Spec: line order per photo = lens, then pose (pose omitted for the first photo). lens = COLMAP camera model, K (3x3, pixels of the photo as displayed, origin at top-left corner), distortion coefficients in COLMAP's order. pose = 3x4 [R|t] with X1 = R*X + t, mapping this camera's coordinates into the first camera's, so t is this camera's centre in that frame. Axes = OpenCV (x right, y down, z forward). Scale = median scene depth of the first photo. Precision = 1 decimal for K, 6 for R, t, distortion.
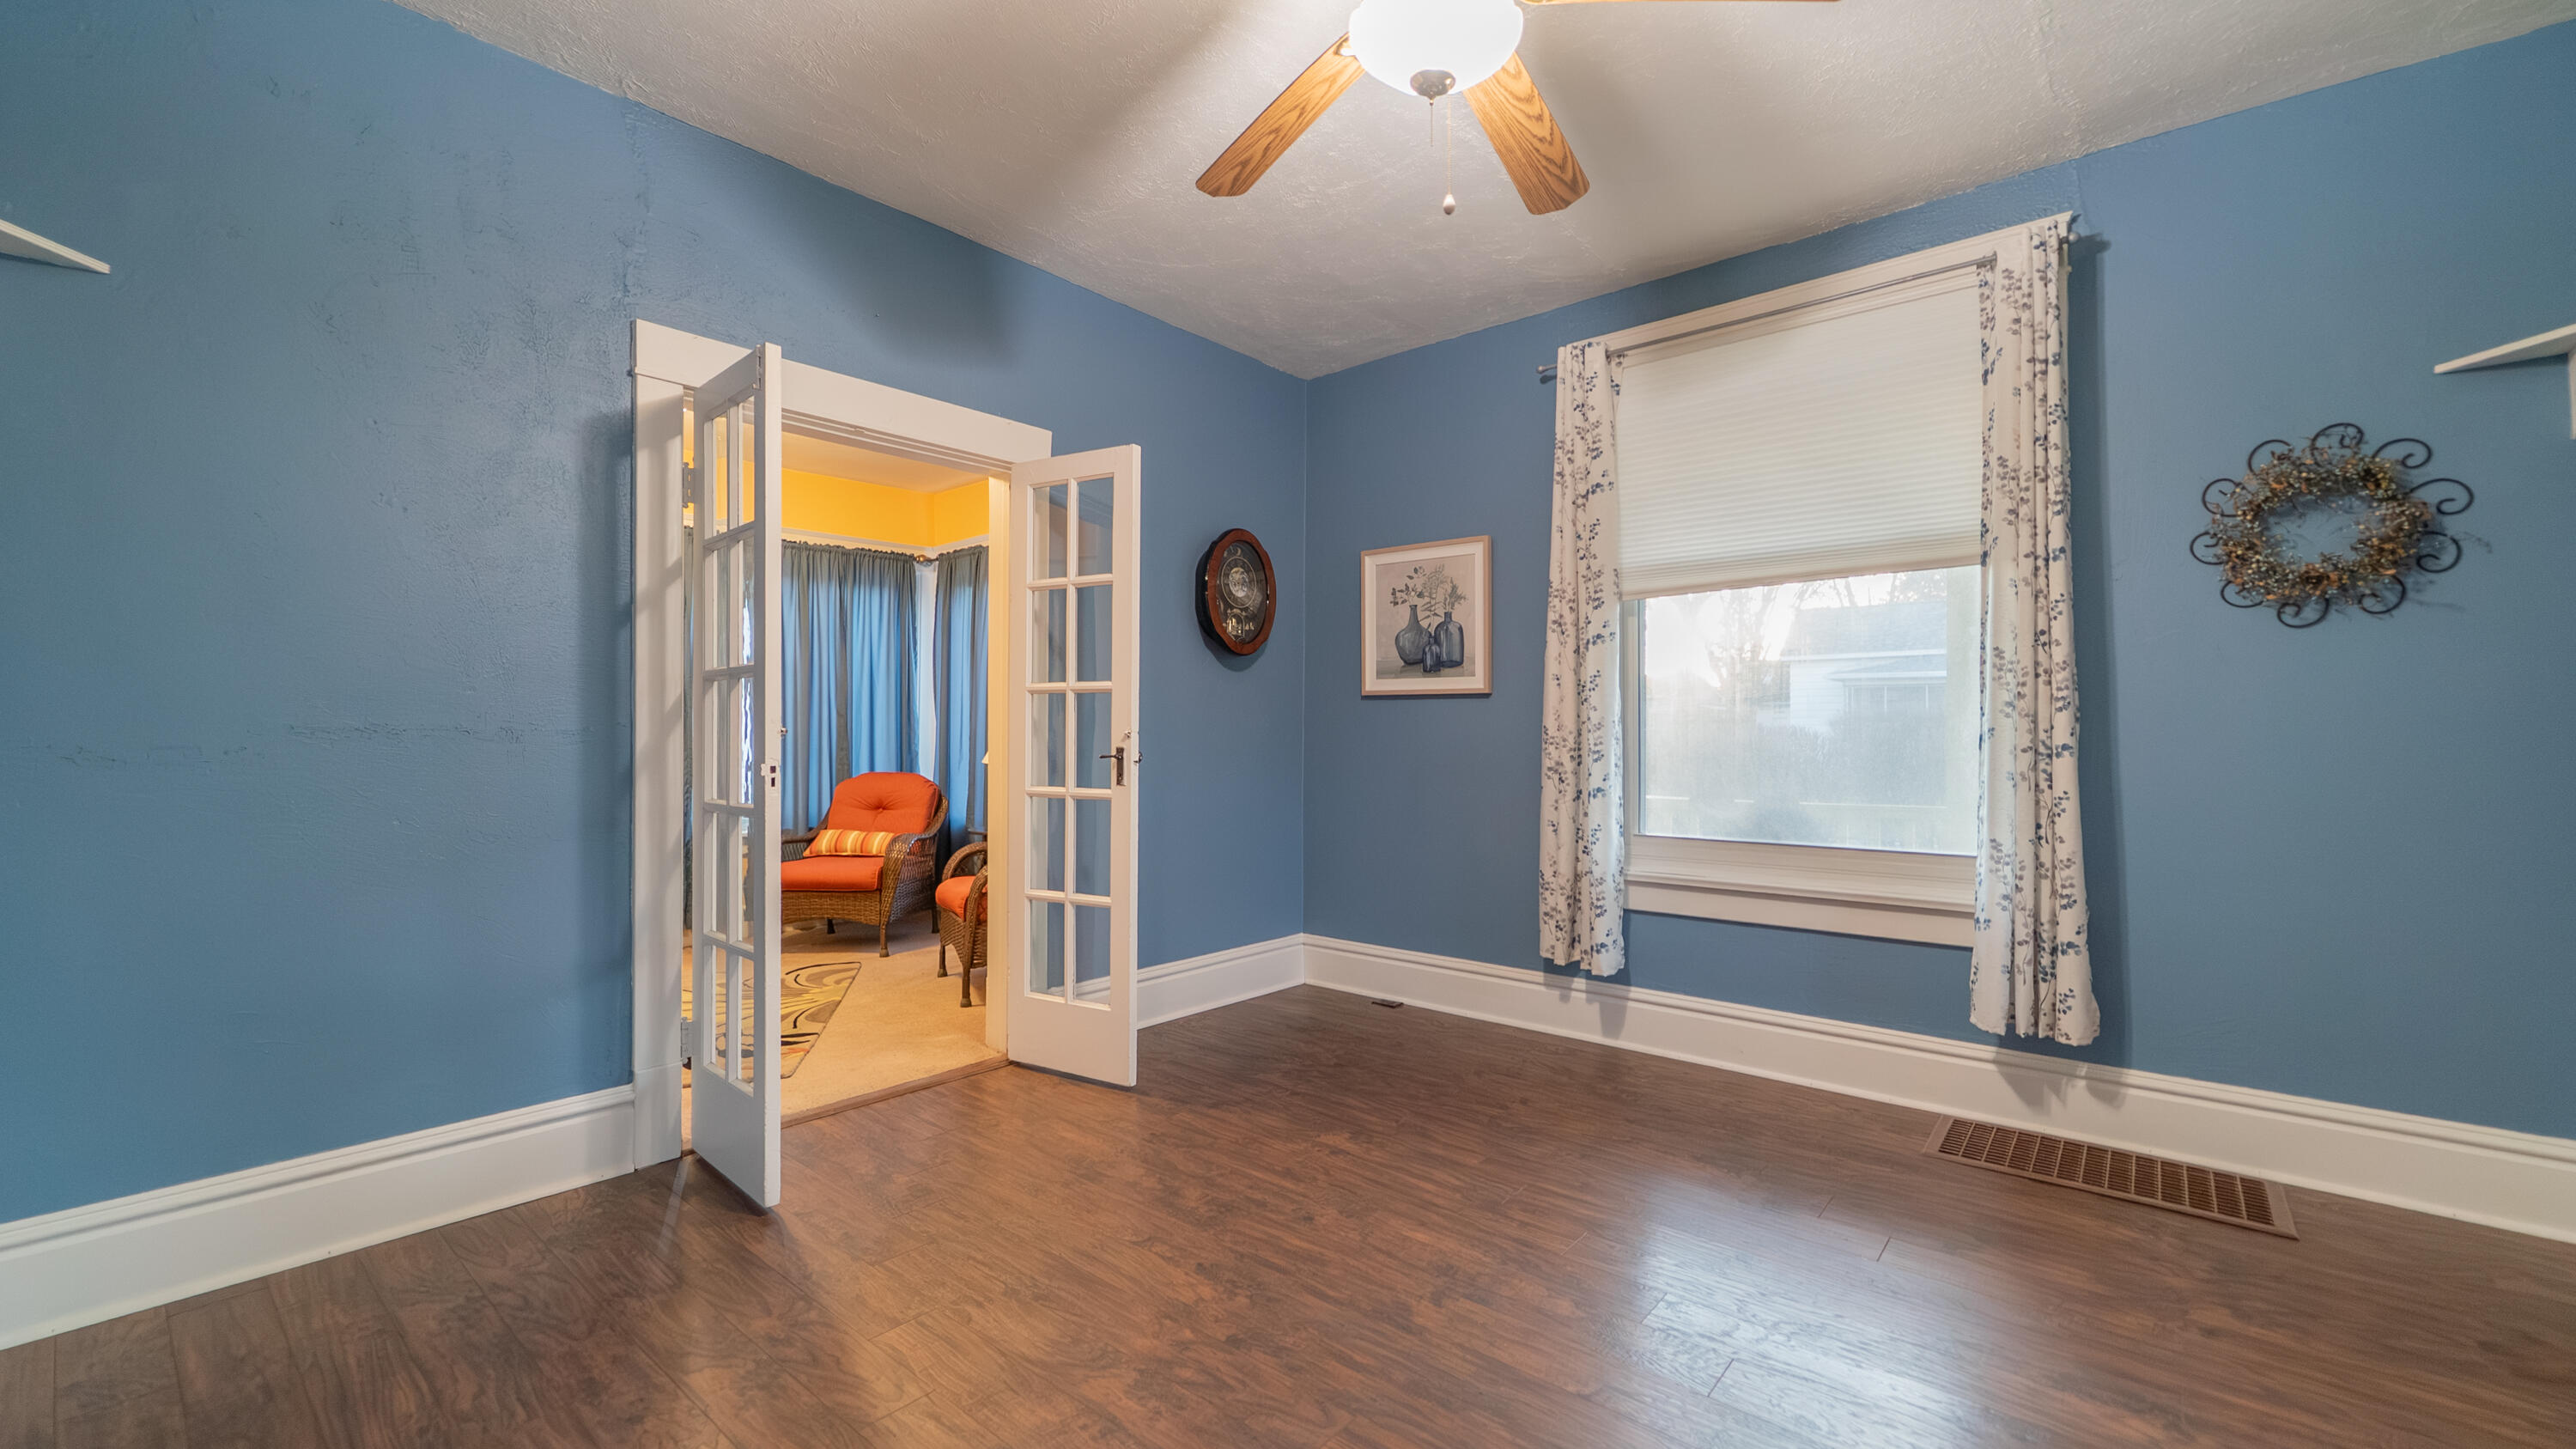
lens RADIAL K [[1026.2, 0, 1301.1], [0, 1026.2, 731.4], [0, 0, 1]] dist [0.000389, -0.000176]
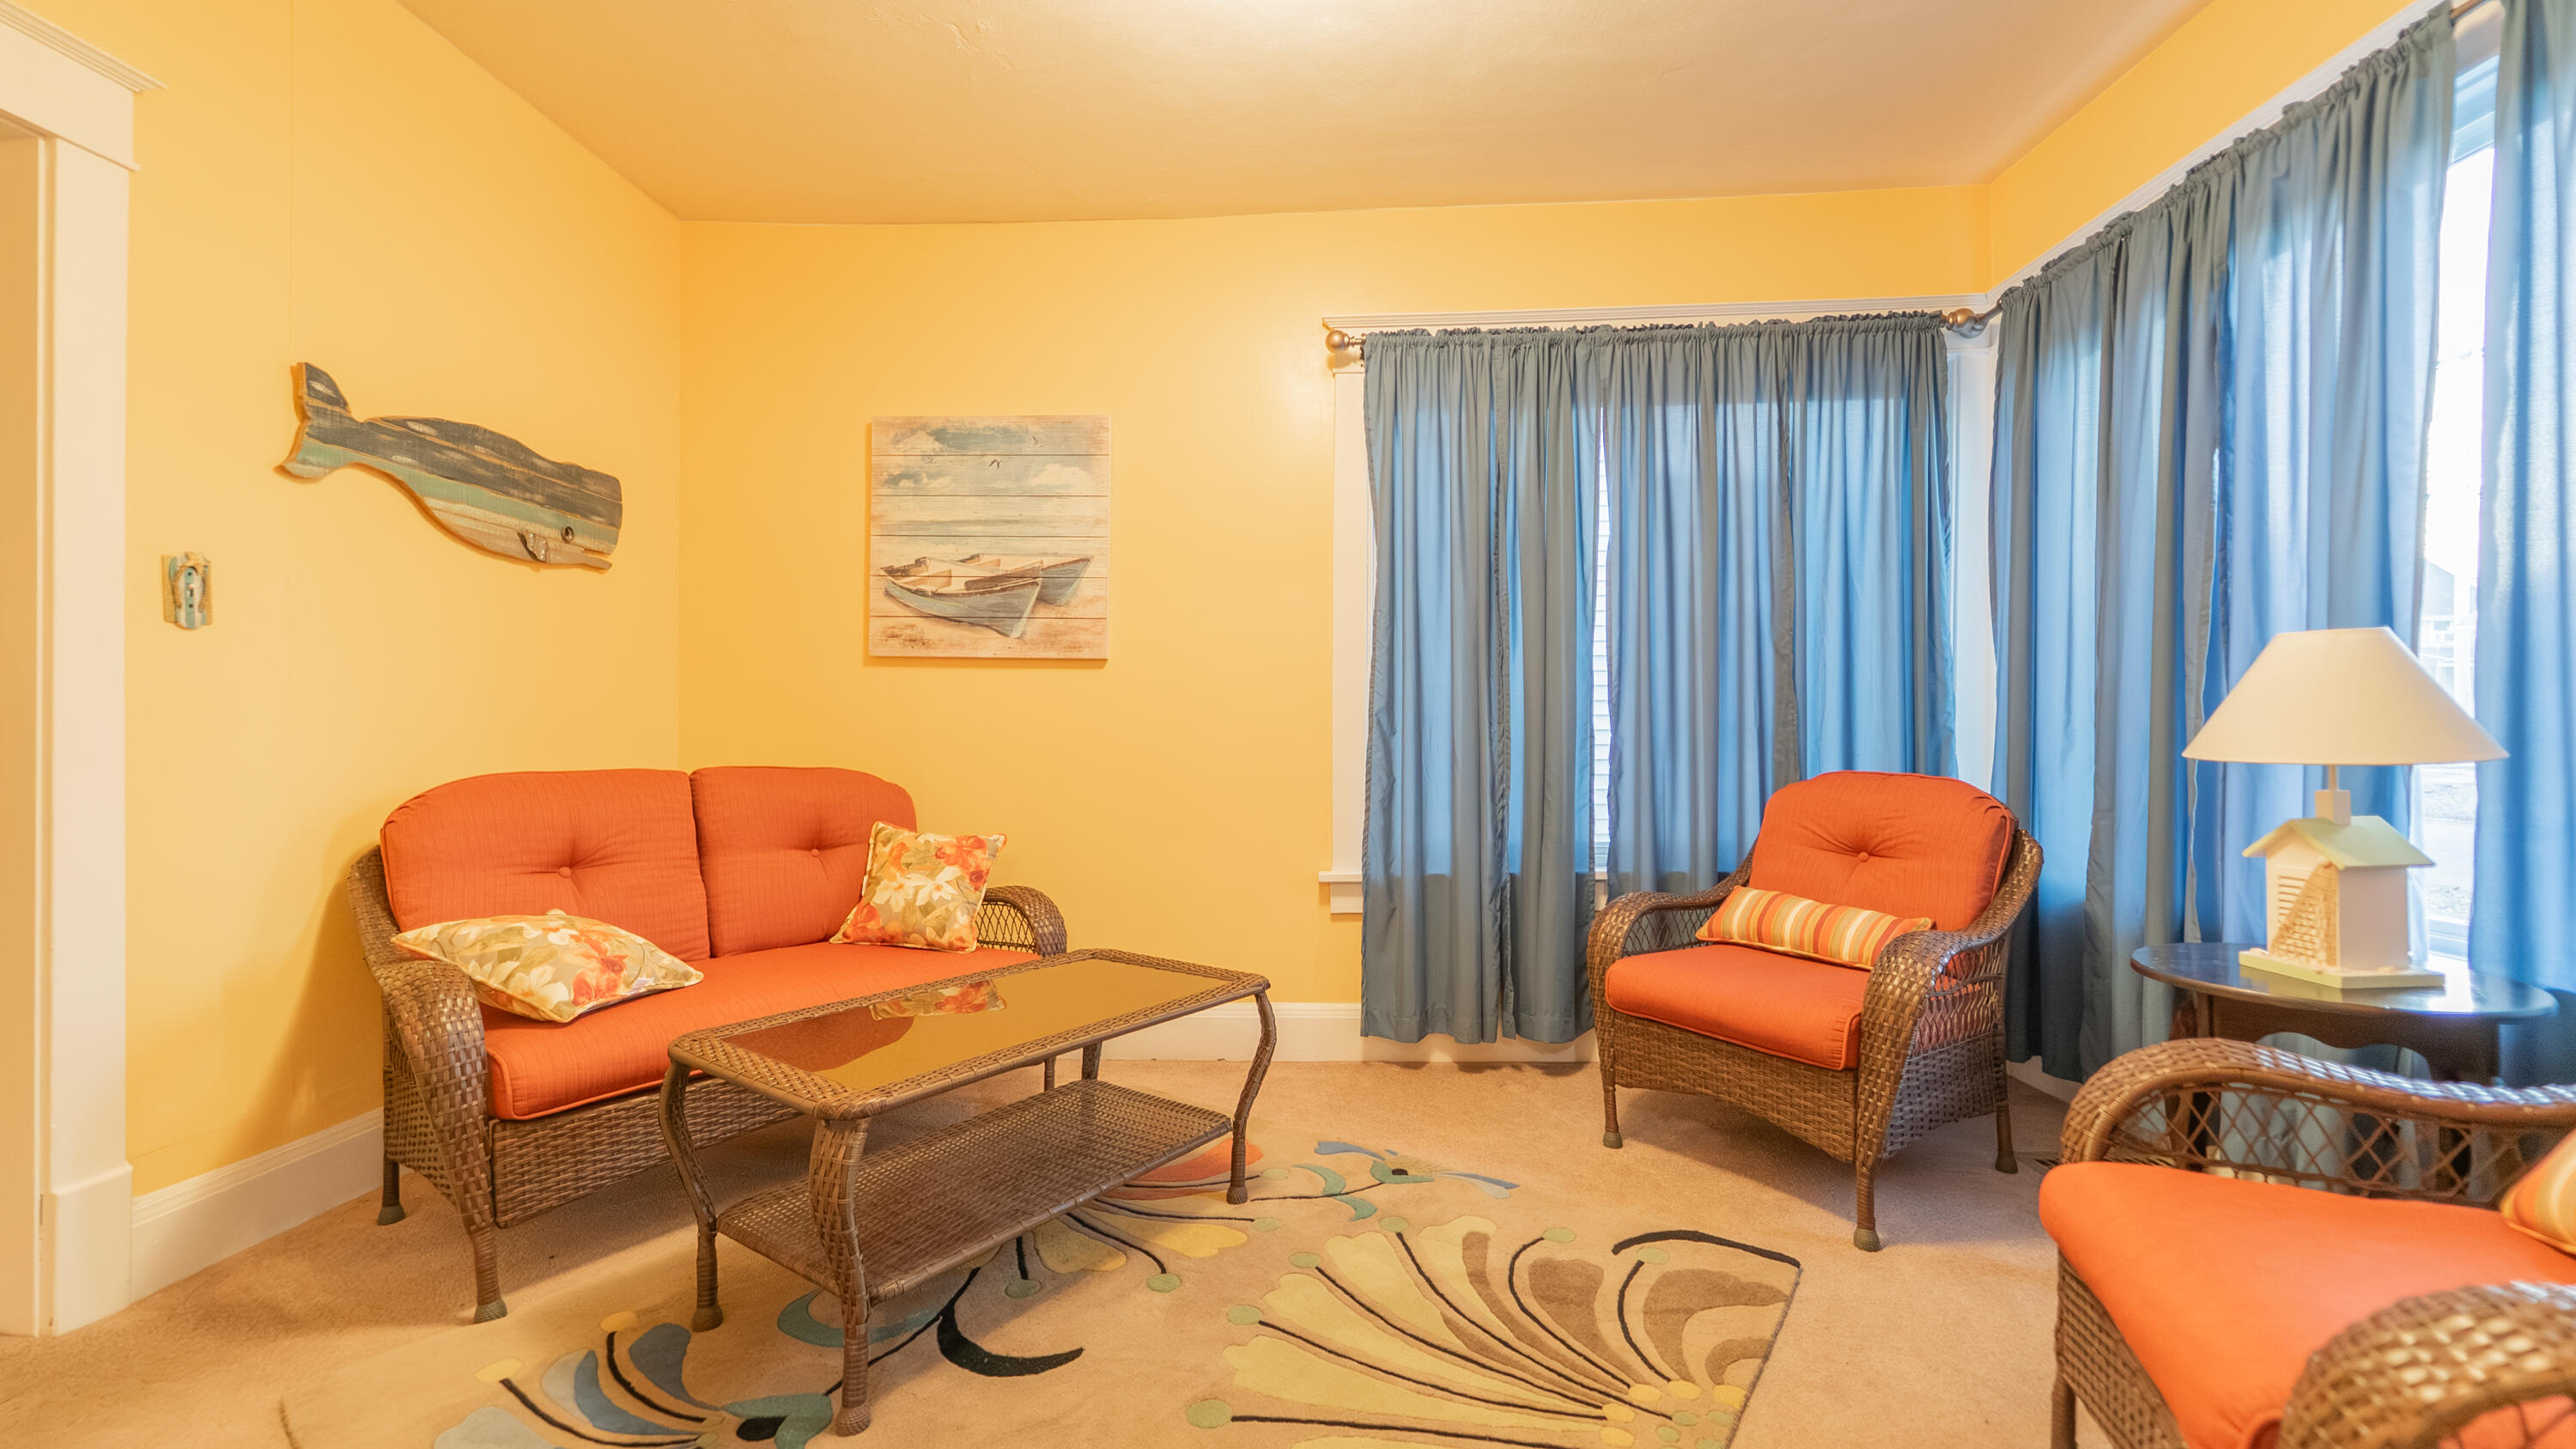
lens RADIAL K [[1024.7, 0, 1271.8], [0, 1024.7, 726.9], [0, 0, 1]] dist [-0.000258, -0.000592]
pose [[0.594757, 0.001091, -0.803905, -0.218895], [0.006849, 0.999956, 0.006424, 0.015993], [0.803876, -0.009326, 0.594723, 0.565916]]
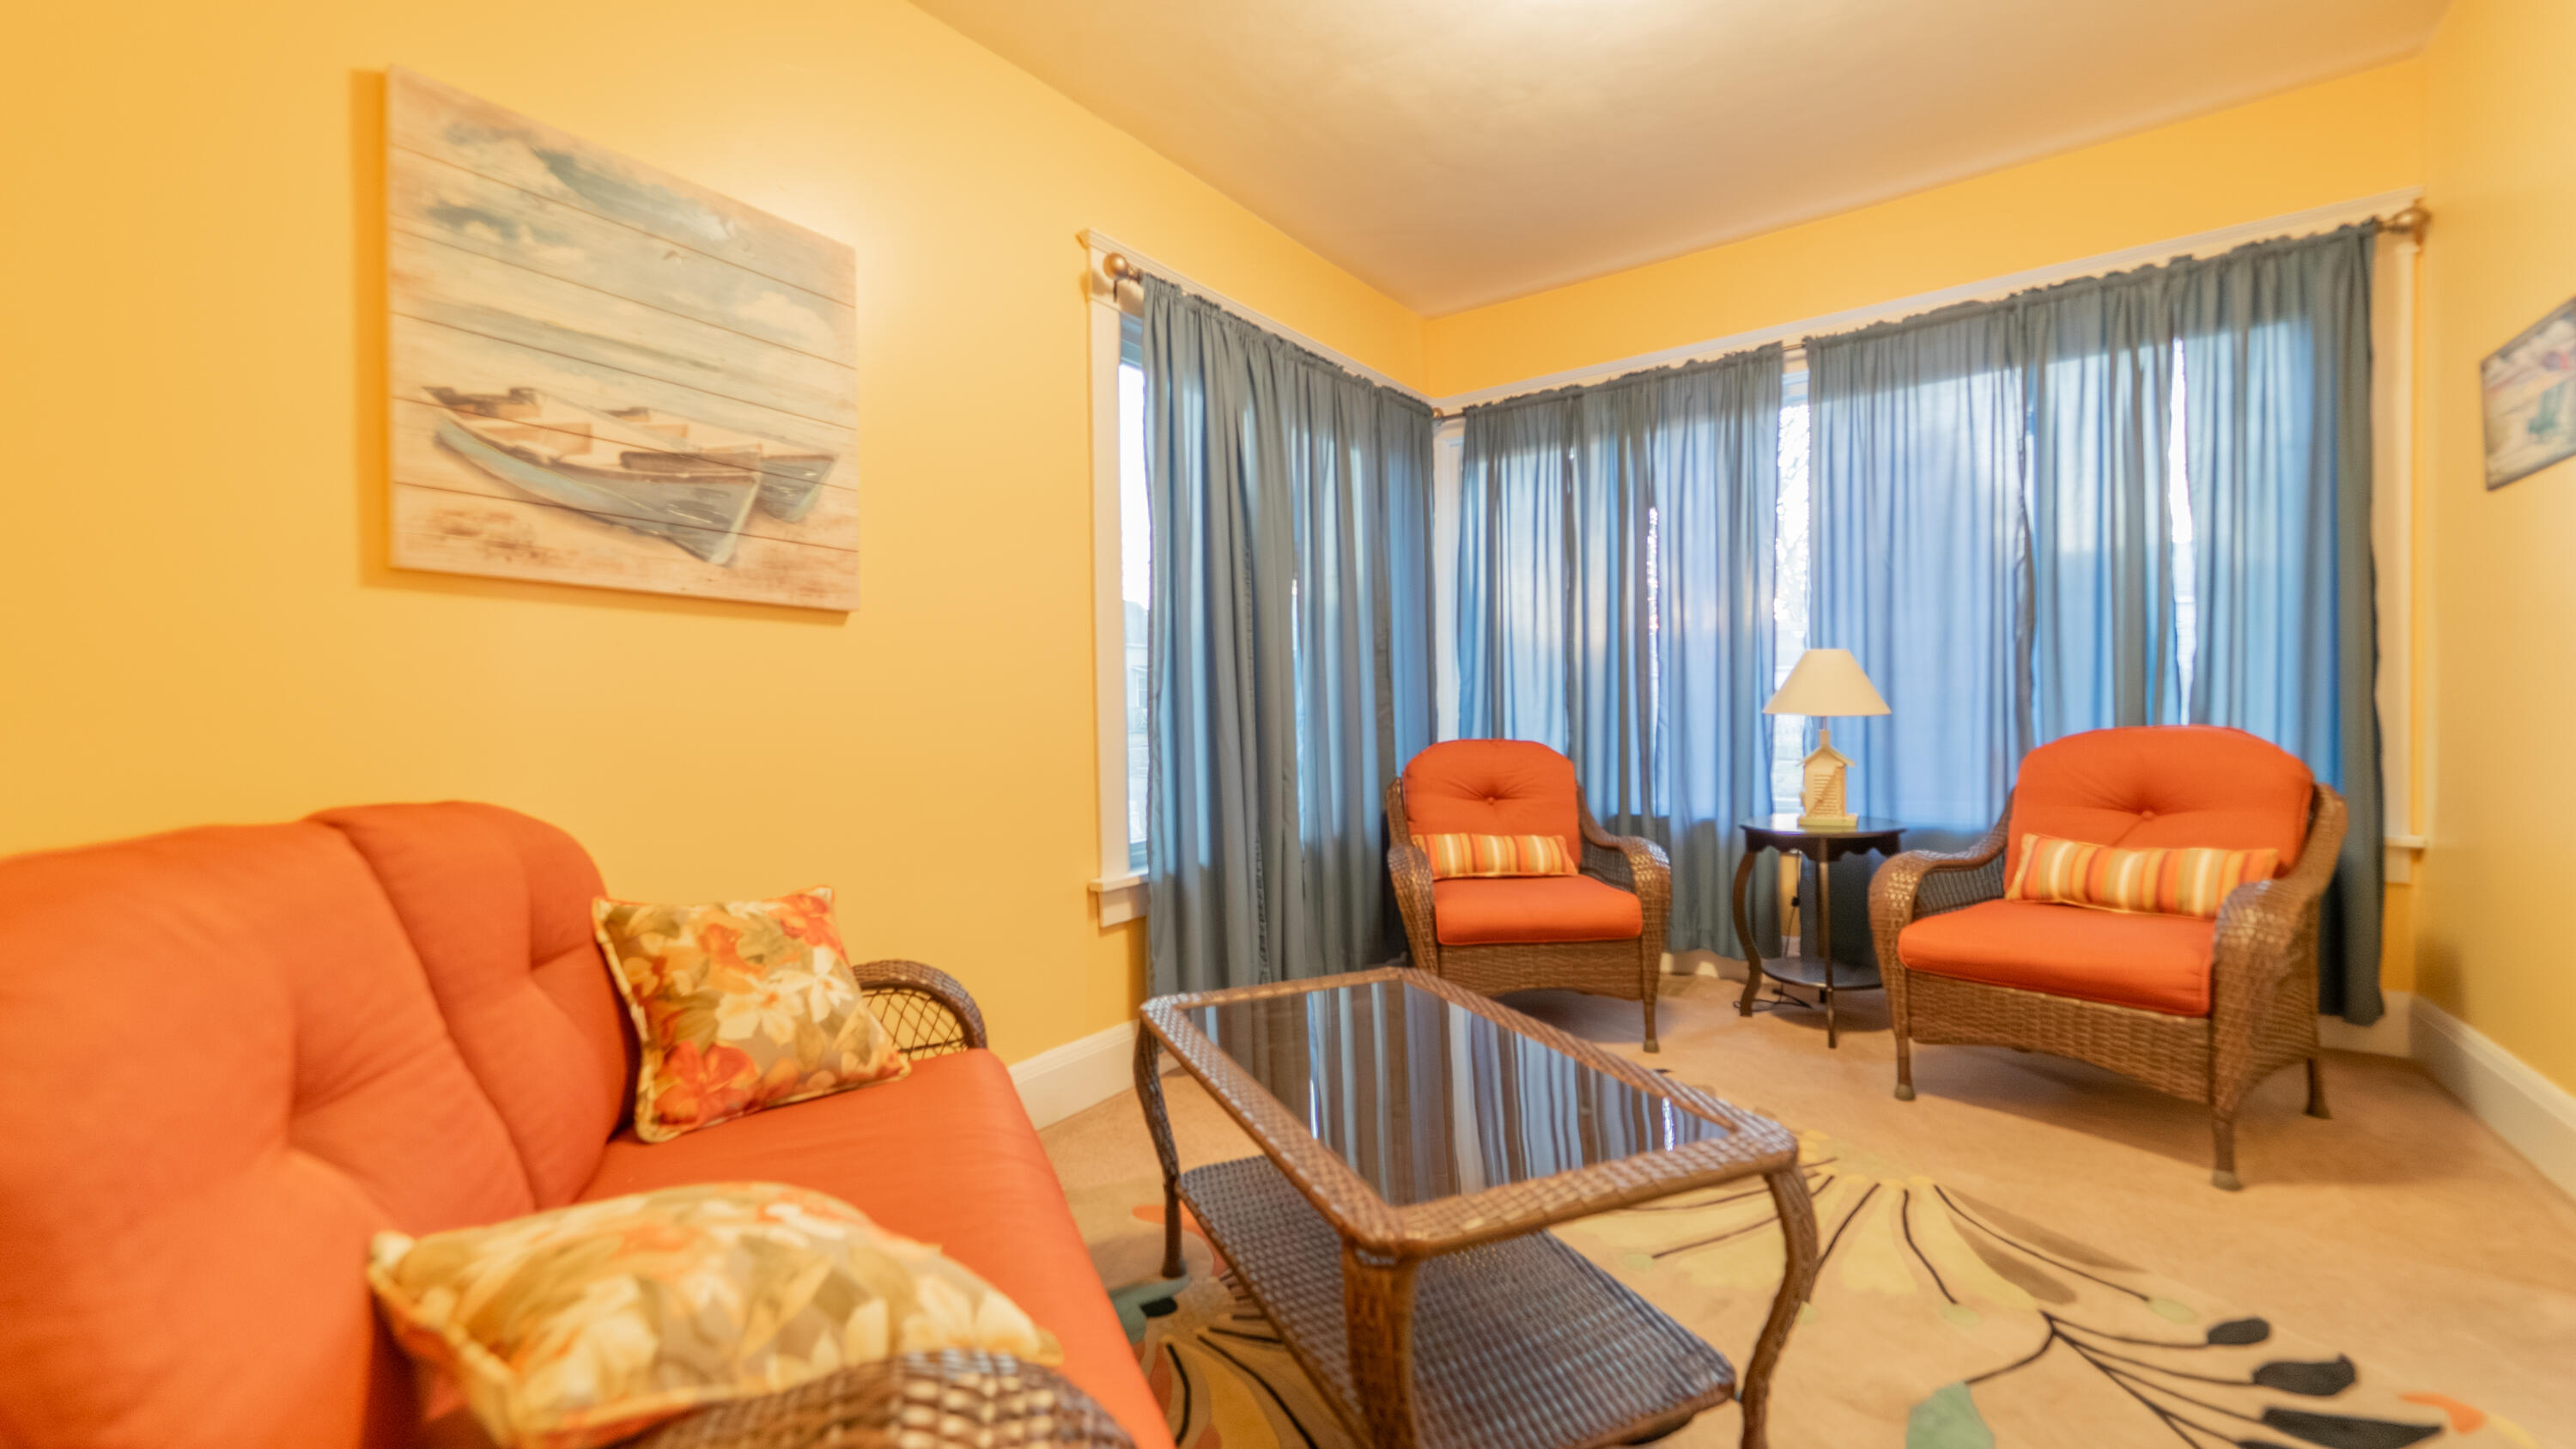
lens RADIAL K [[1039.2, 0, 1289.7], [0, 1039.2, 732.2], [0, 0, 1]] dist [-0.002405, -0.000129]
pose [[0.996322, -0.016985, 0.083988, -0.620958], [0.014997, 0.999593, 0.024248, 0.019434], [-0.084366, -0.022899, 0.996172, 0.423862]]
